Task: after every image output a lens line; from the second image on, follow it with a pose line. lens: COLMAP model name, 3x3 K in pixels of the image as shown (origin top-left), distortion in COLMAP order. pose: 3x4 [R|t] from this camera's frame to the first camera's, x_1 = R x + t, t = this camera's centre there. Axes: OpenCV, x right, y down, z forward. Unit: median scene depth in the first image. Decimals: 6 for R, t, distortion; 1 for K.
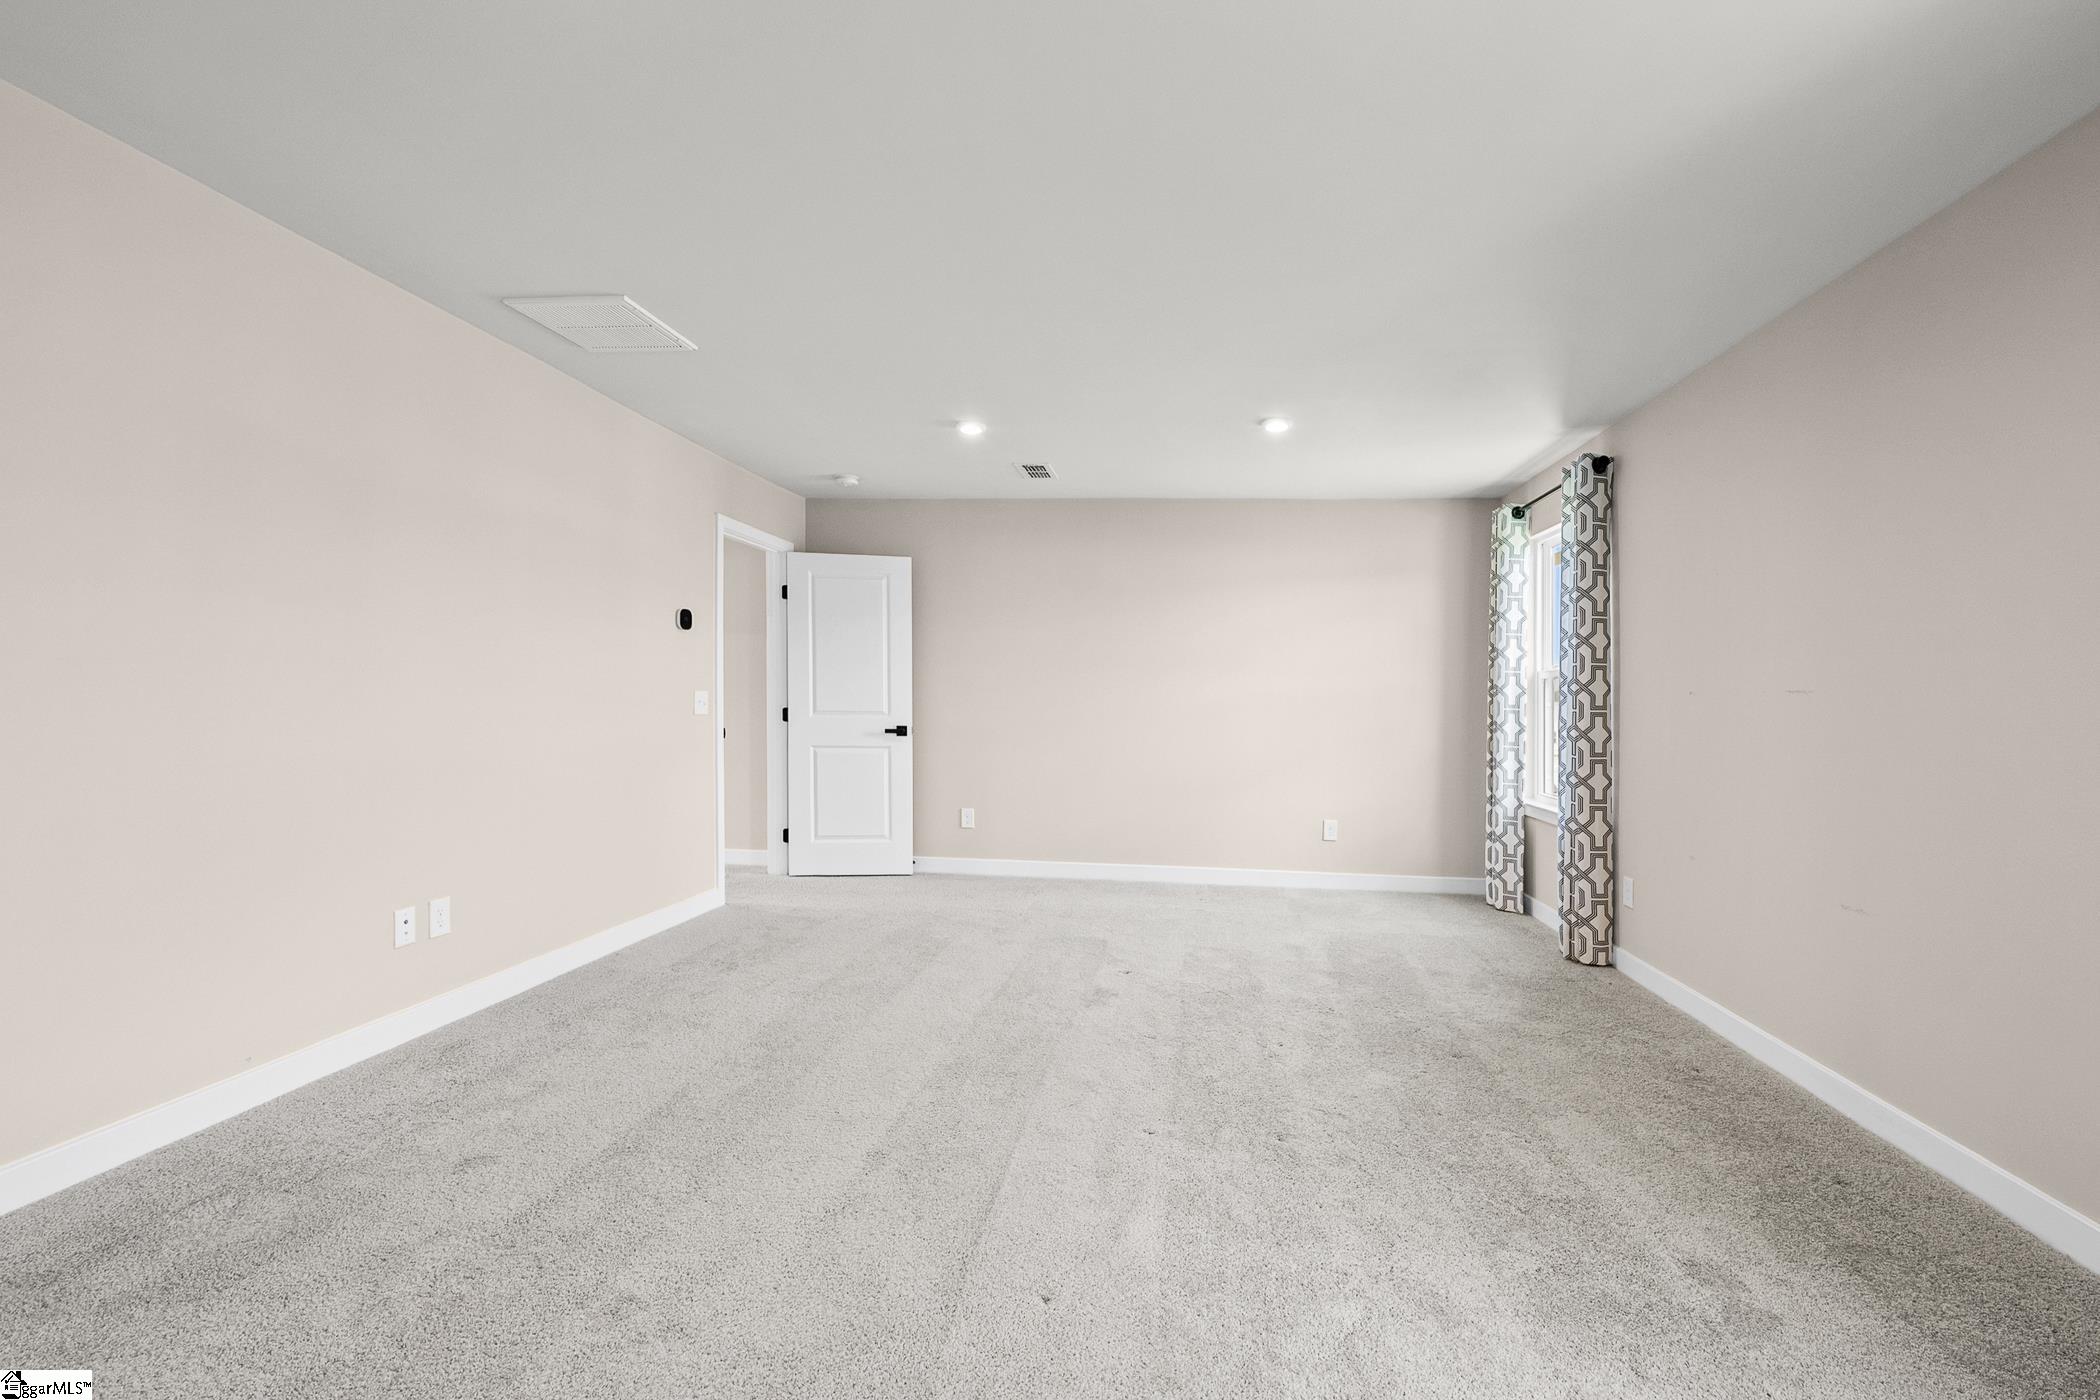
lens RADIAL K [[830.1, 0, 1050.0], [0, 830.1, 700.0], [0, 0, 1]] dist [0.000518, 0.000099]
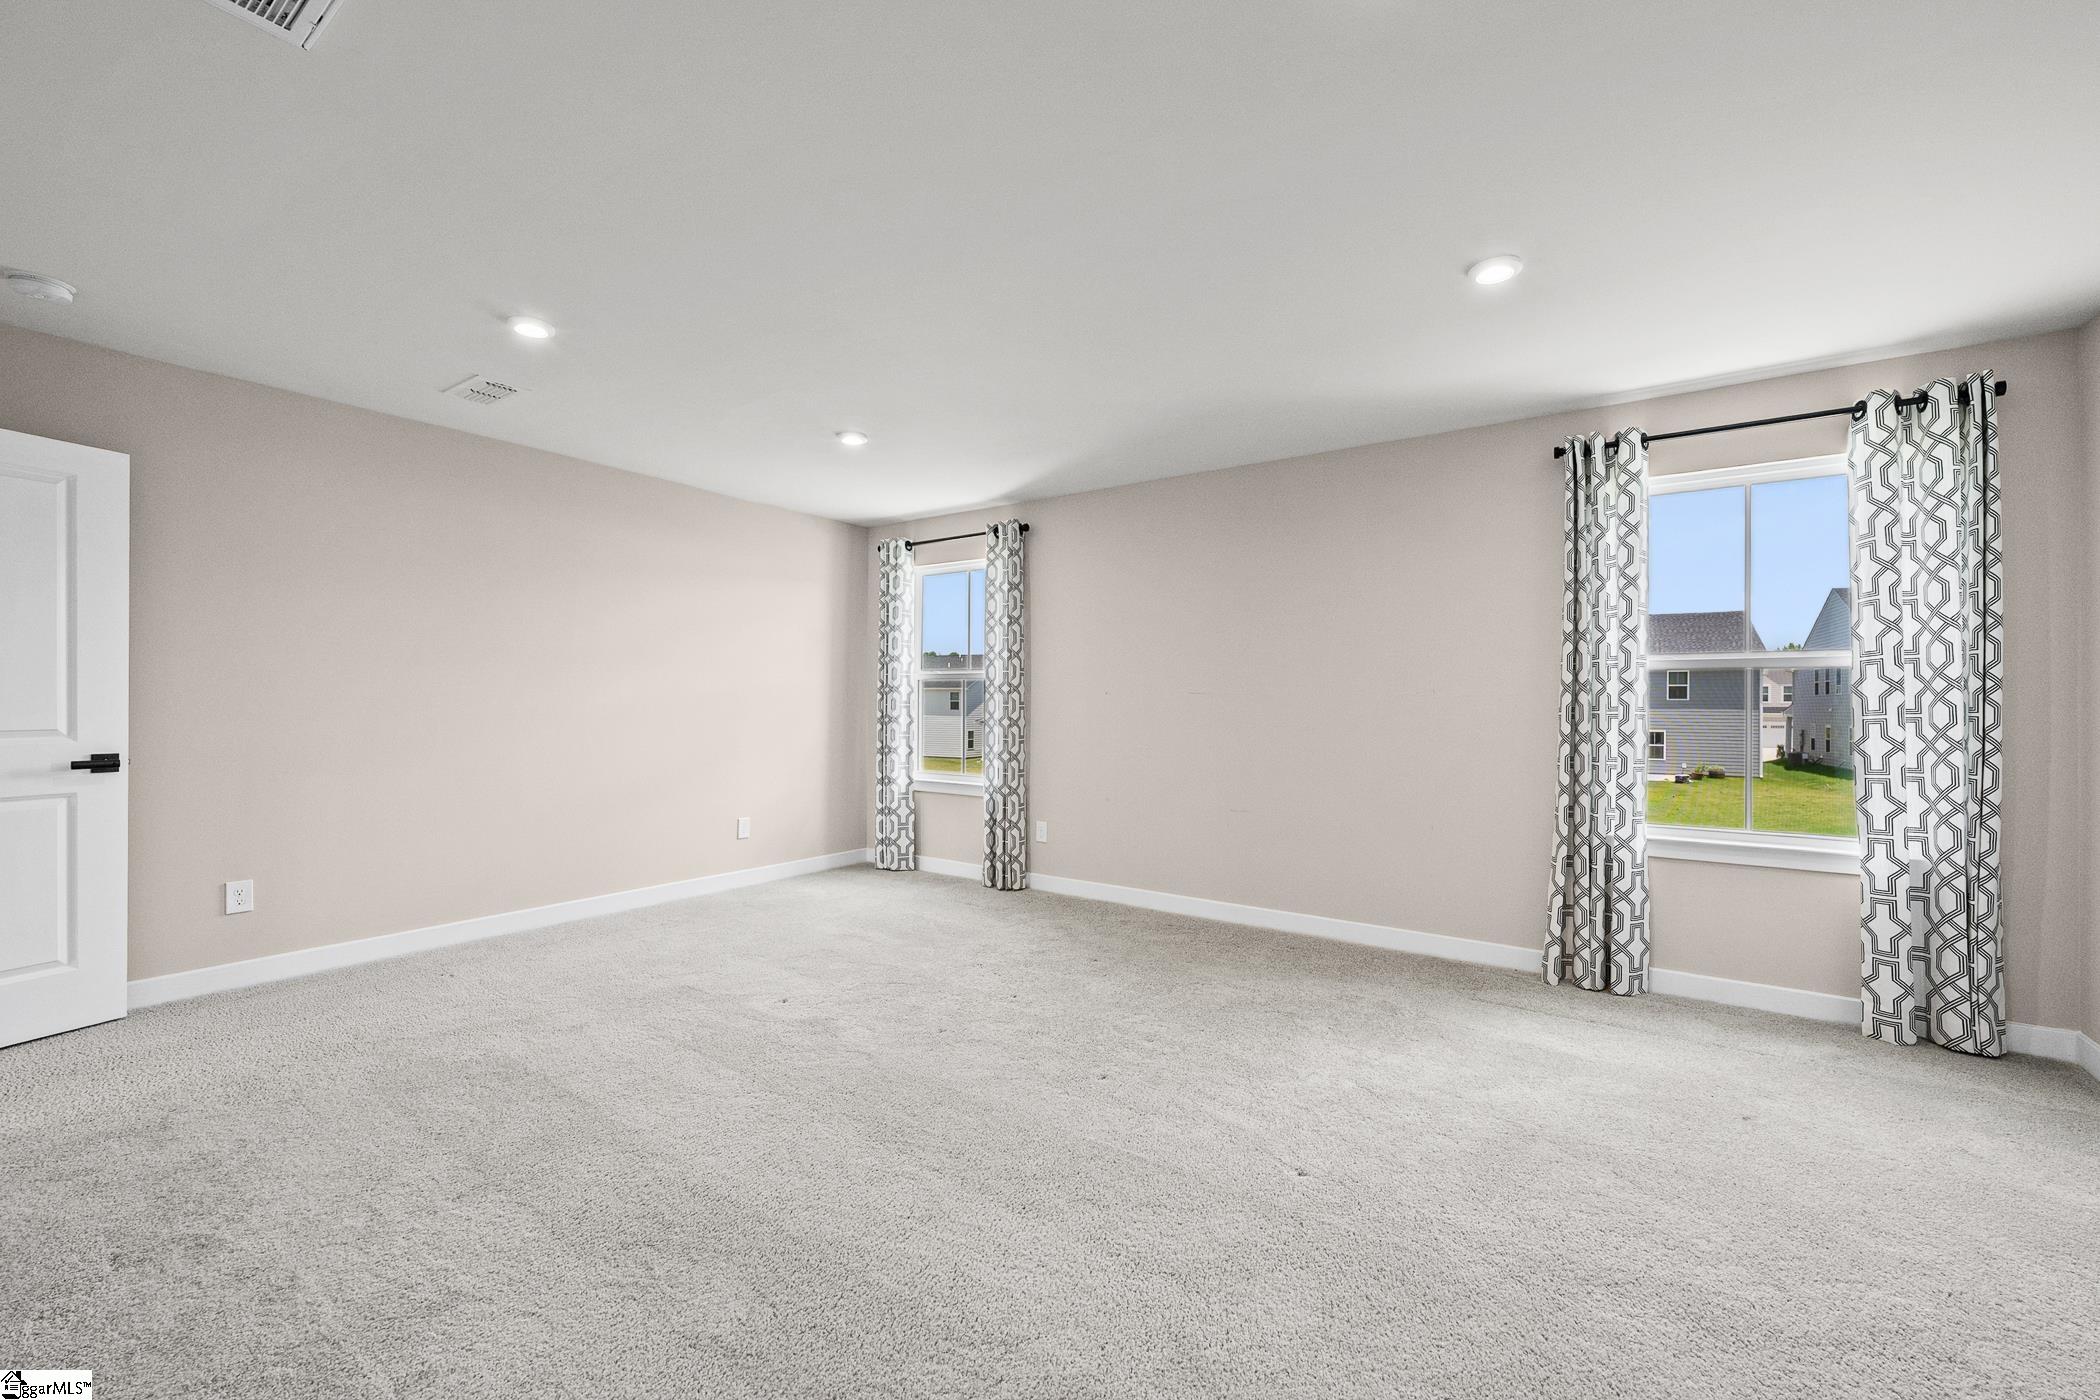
lens RADIAL K [[847.8, 0, 1008.9], [0, 847.8, 696.6], [0, 0, 1]] dist [0.001429, 0.000259]
pose [[0.503703, -0.010815, 0.863809, -0.448127], [0.004584, 0.999941, 0.009846, -0.012768], [-0.863865, -0.001000, 0.503723, 0.236384]]
